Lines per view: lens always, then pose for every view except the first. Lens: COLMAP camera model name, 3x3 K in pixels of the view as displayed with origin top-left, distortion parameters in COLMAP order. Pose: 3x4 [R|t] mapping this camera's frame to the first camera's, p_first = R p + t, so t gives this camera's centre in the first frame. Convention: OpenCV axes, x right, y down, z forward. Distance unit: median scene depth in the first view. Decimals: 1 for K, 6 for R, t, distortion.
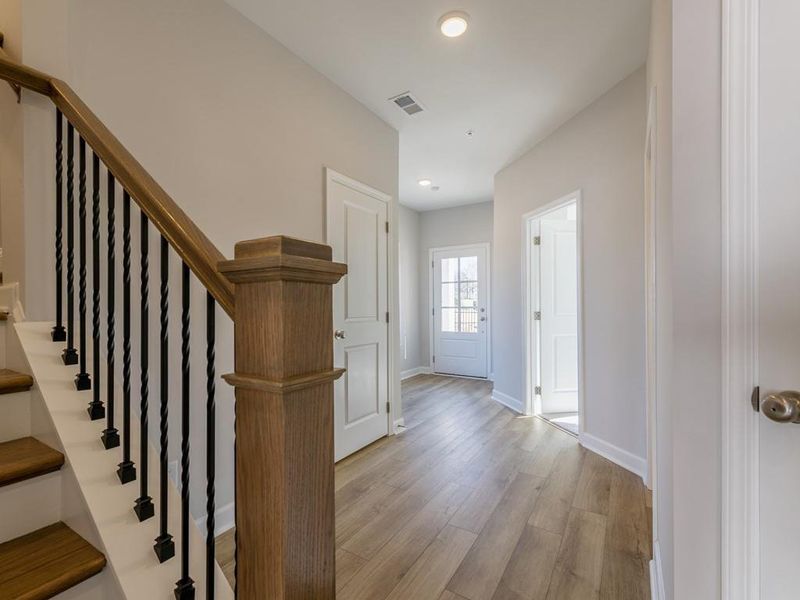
lens RADIAL K [[396.7, 0, 347.5], [0, 396.7, 301.0], [0, 0, 1]] dist [-0.002249, -0.000316]
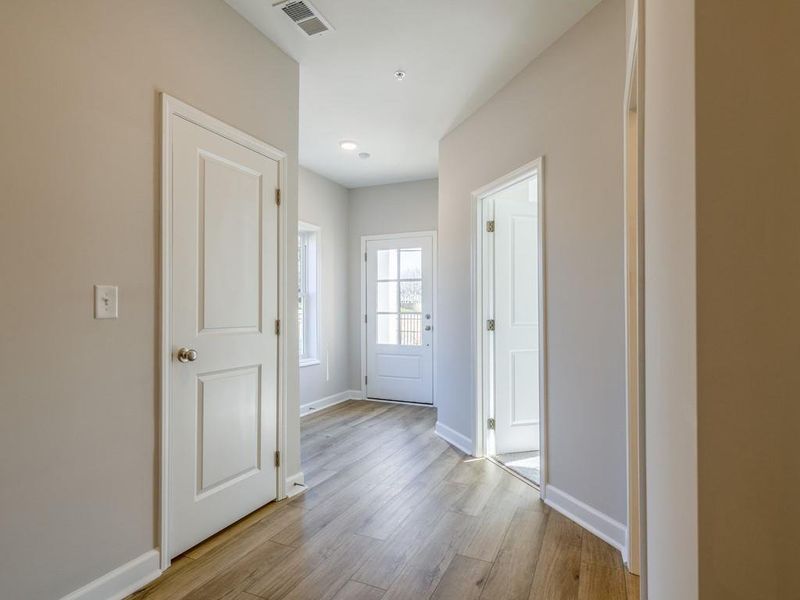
lens RADIAL K [[366.9, 0, 403.3], [0, 366.9, 296.9], [0, 0, 1]] dist [0.004457, 0.000152]
pose [[0.992240, 0.011994, 0.123755, 0.229120], [-0.009259, 0.999701, -0.022648, 0.001135], [-0.123990, 0.021327, 0.992054, 0.327131]]
